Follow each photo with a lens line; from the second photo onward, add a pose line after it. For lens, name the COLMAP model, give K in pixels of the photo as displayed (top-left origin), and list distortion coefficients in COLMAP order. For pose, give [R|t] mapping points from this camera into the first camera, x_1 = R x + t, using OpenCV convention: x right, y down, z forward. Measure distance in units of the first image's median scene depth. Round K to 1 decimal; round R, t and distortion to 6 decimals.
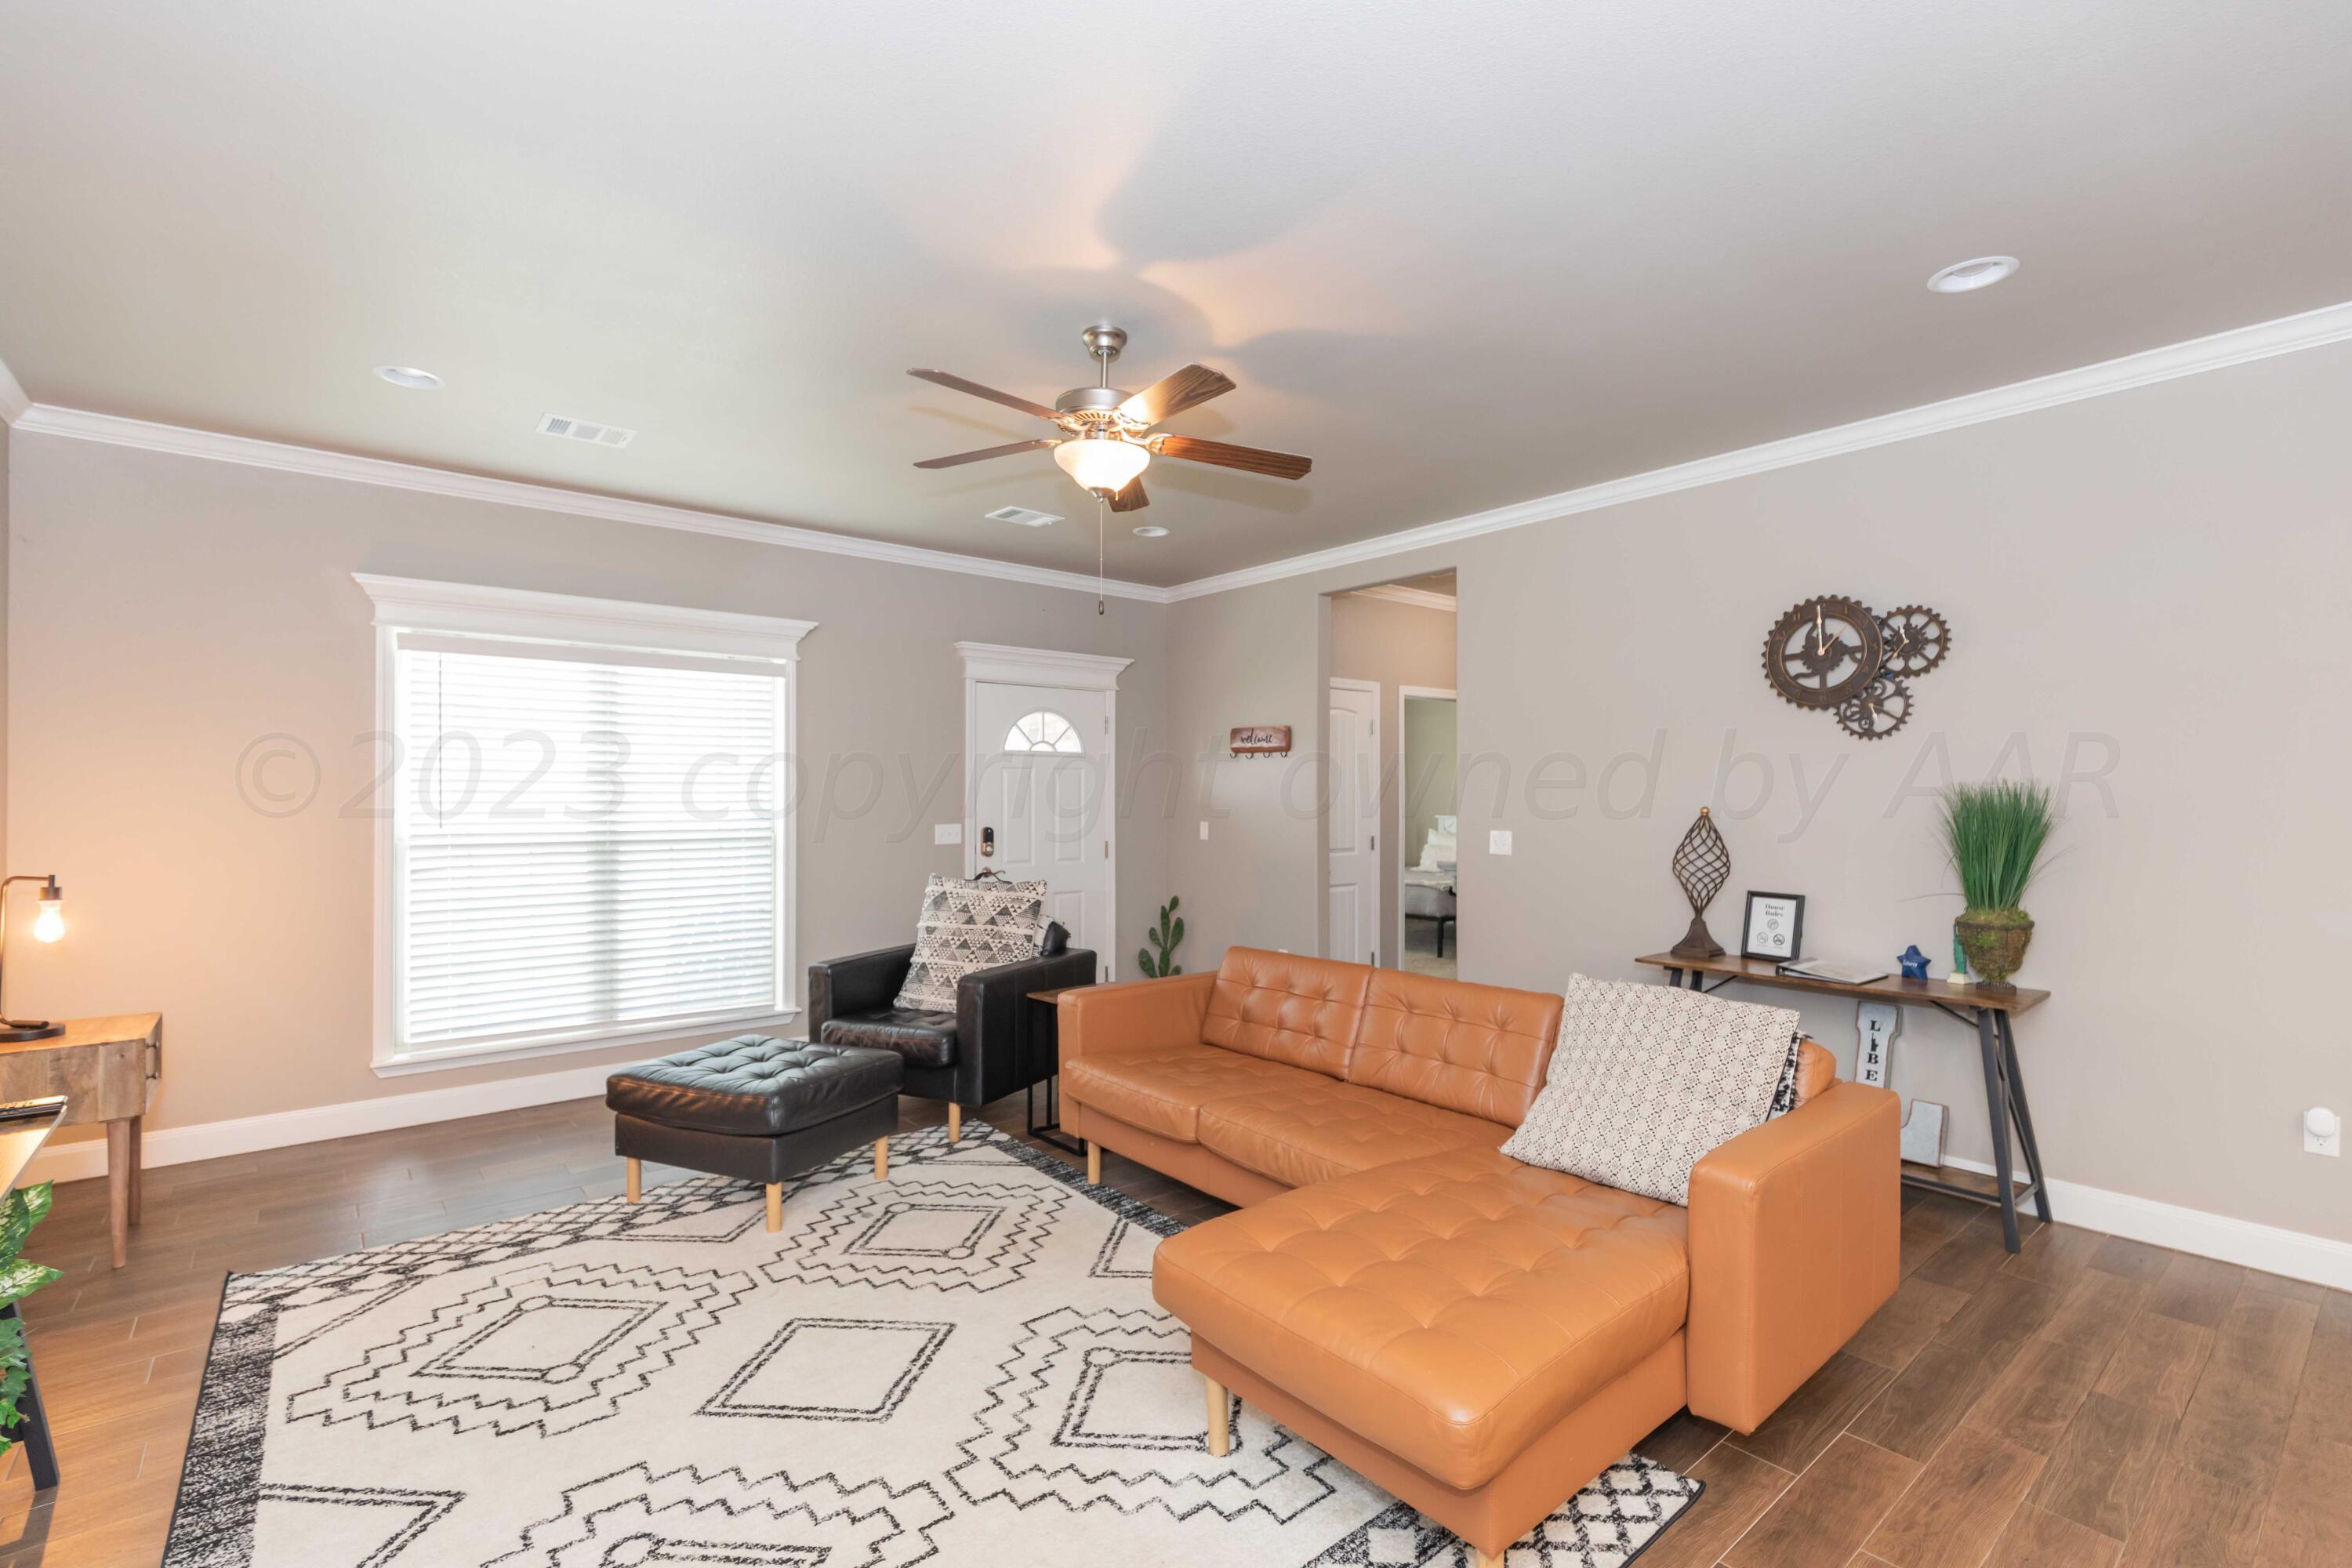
lens RADIAL K [[1059.7, 0, 1153.7], [0, 1059.7, 787.8], [0, 0, 1]] dist [0.000489, 0.000247]
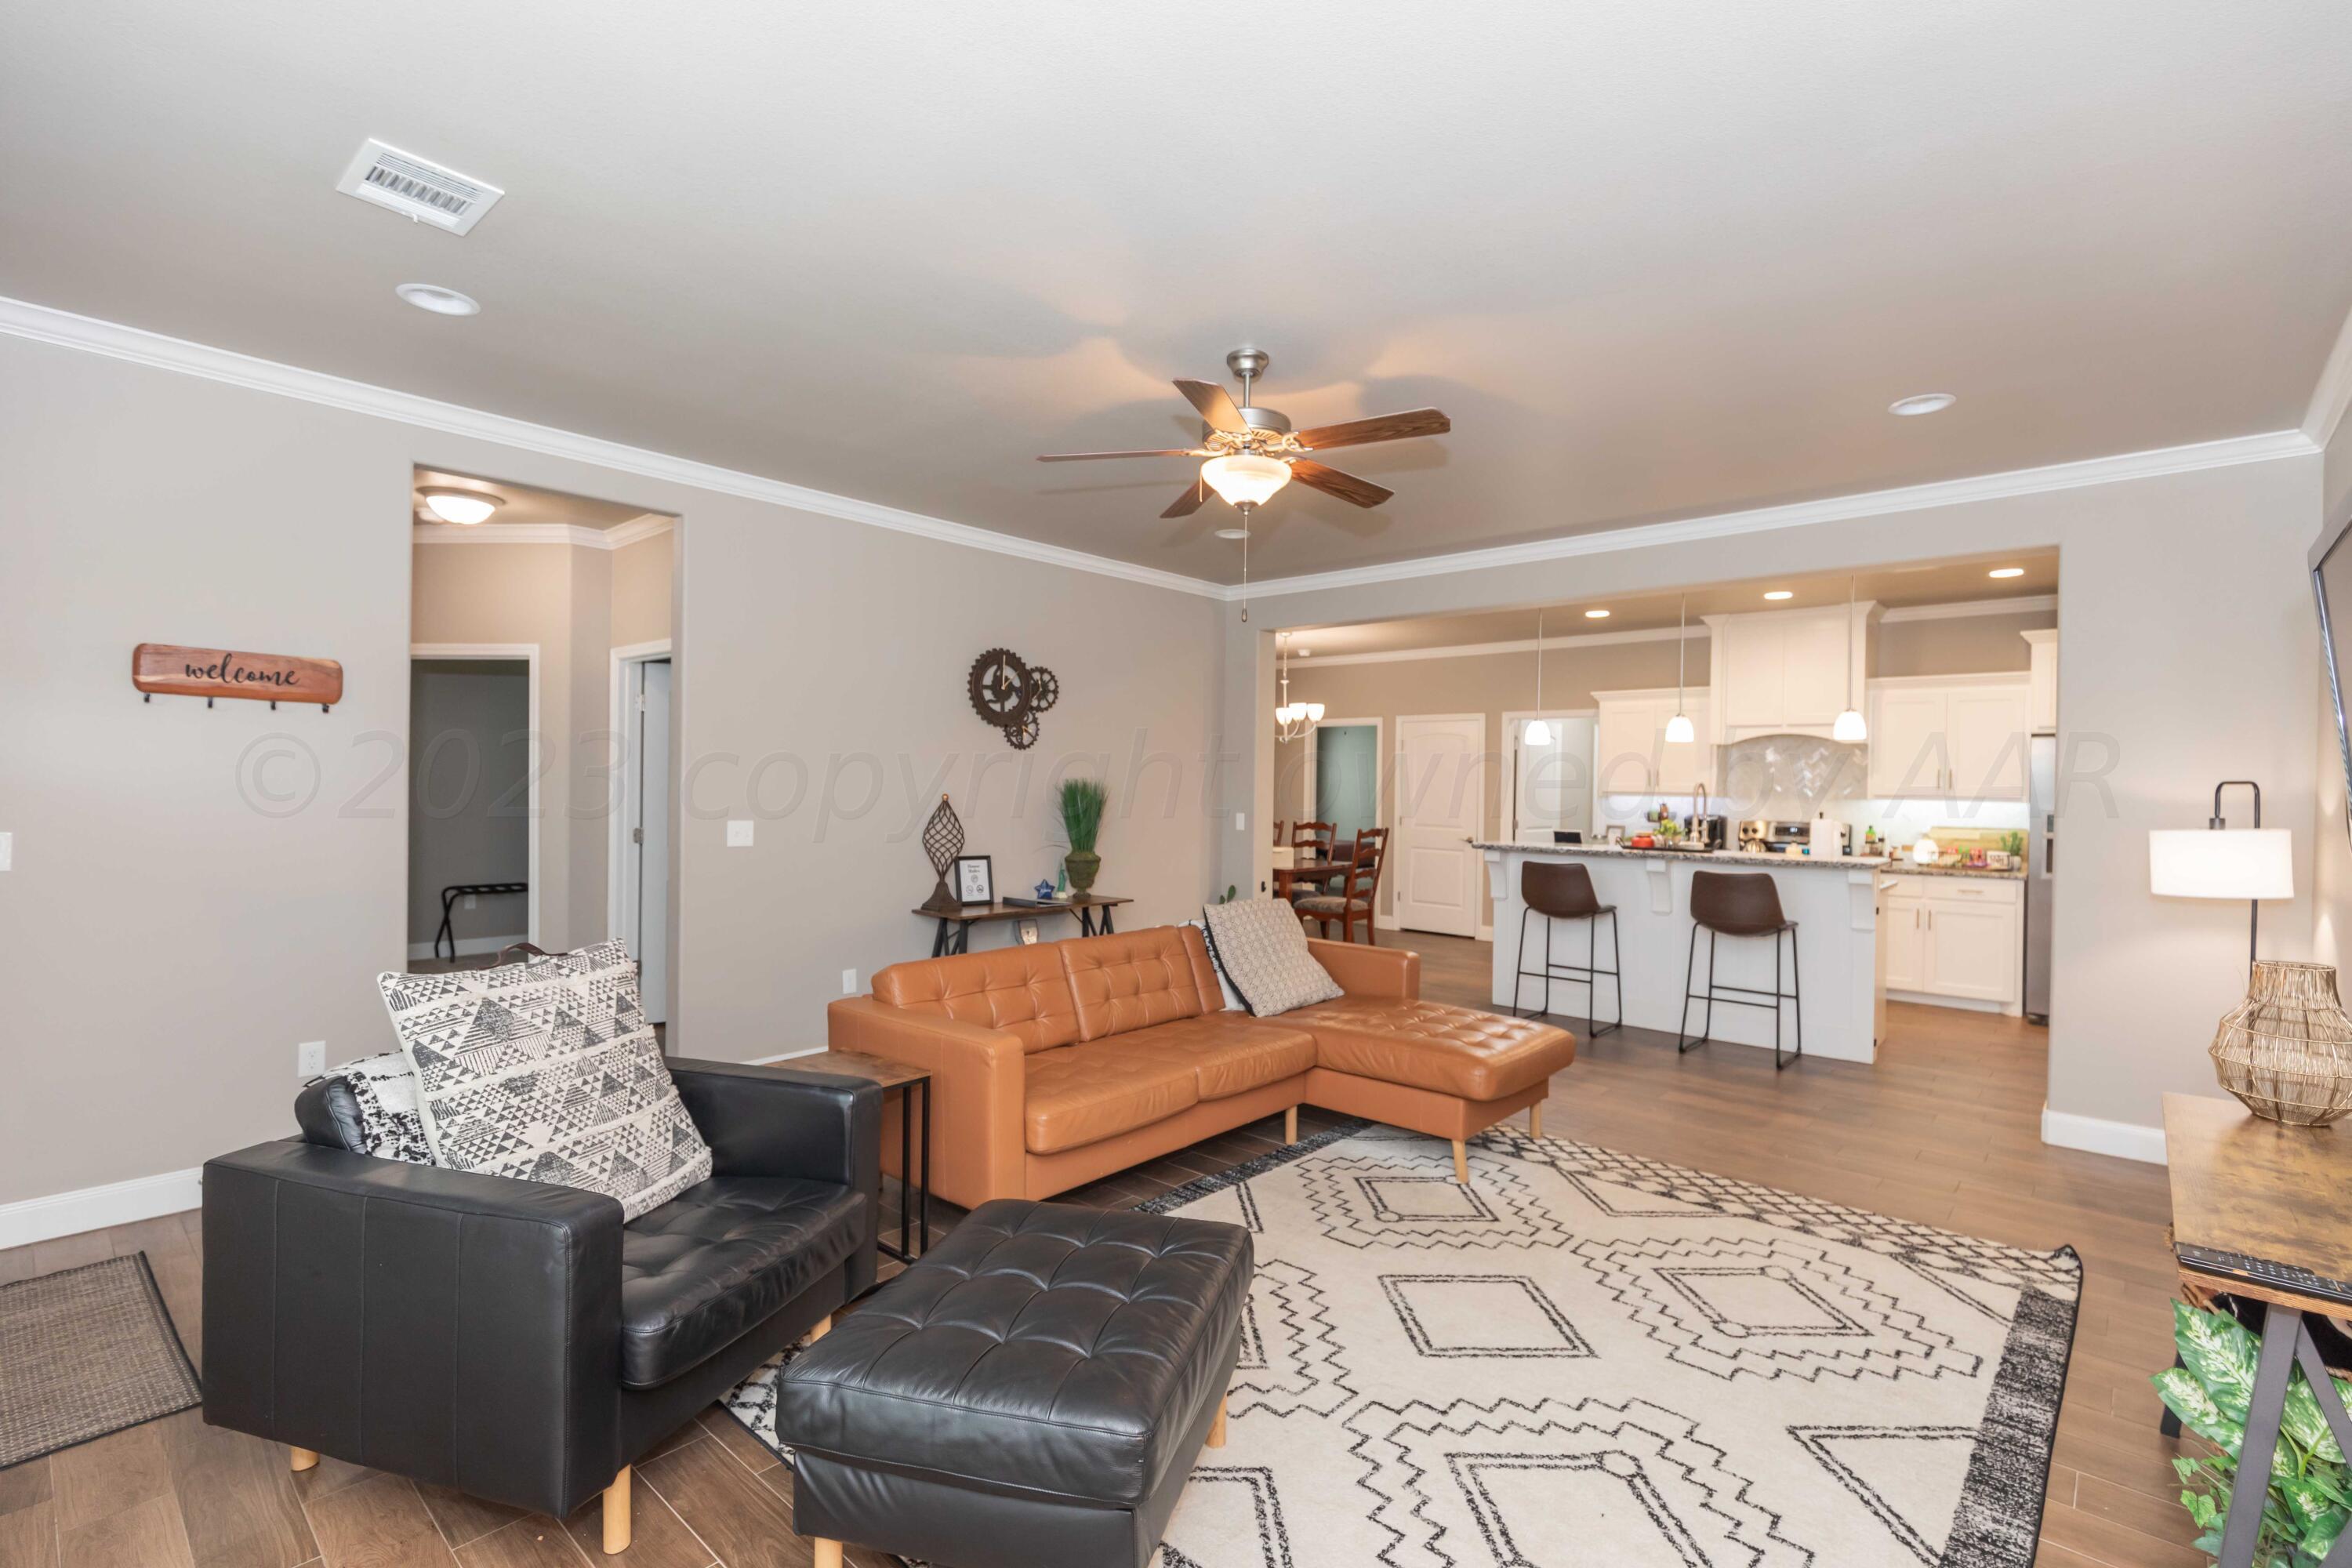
lens RADIAL K [[1015.4, 0, 1280.7], [0, 1015.4, 785.8], [0, 0, 1]] dist [0.002784, 0.000104]
pose [[-0.194197, -0.004933, 0.980950, -0.822238], [-0.021518, 0.999768, 0.000767, -0.001575], [-0.980726, -0.020959, -0.194259, 0.899632]]
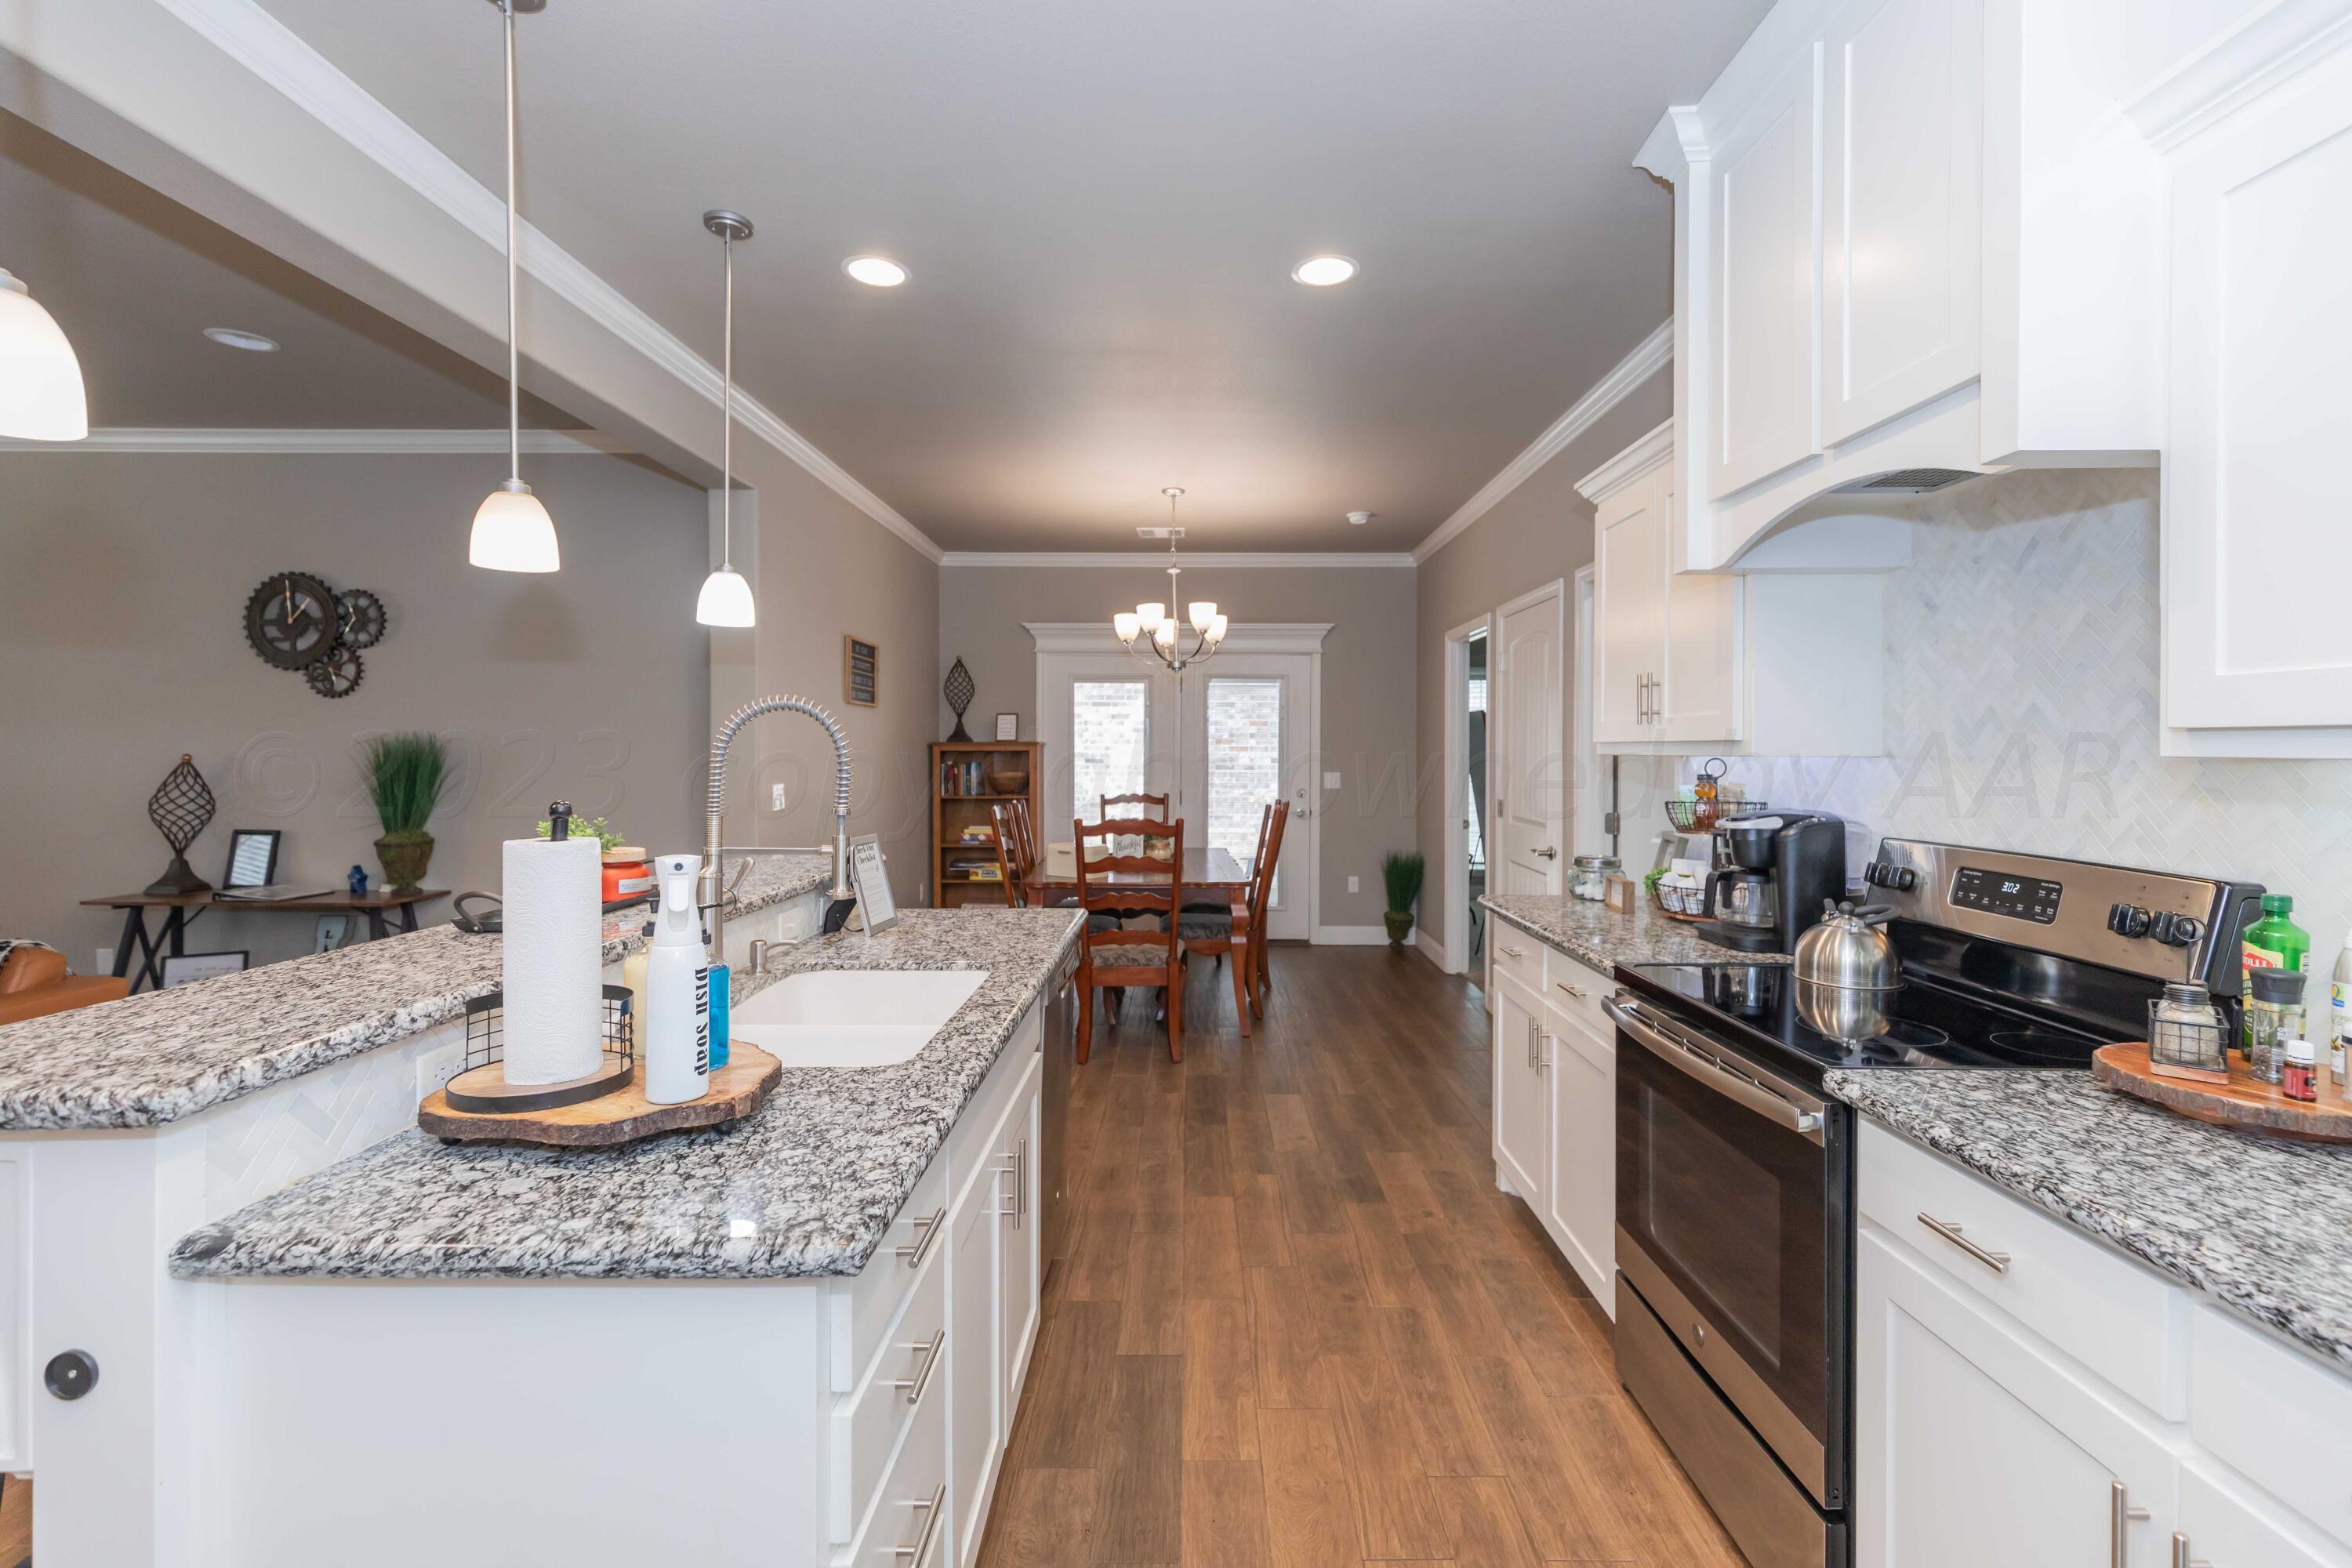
lens RADIAL K [[1079.0, 0, 1187.4], [0, 1079.0, 773.1], [0, 0, 1]] dist [0.002903, 0.000319]
pose [[0.624518, -0.013022, 0.780902, 0.318421], [-0.009121, 0.999671, 0.023964, 0.001968], [-0.780957, -0.022089, 0.624194, -0.512336]]
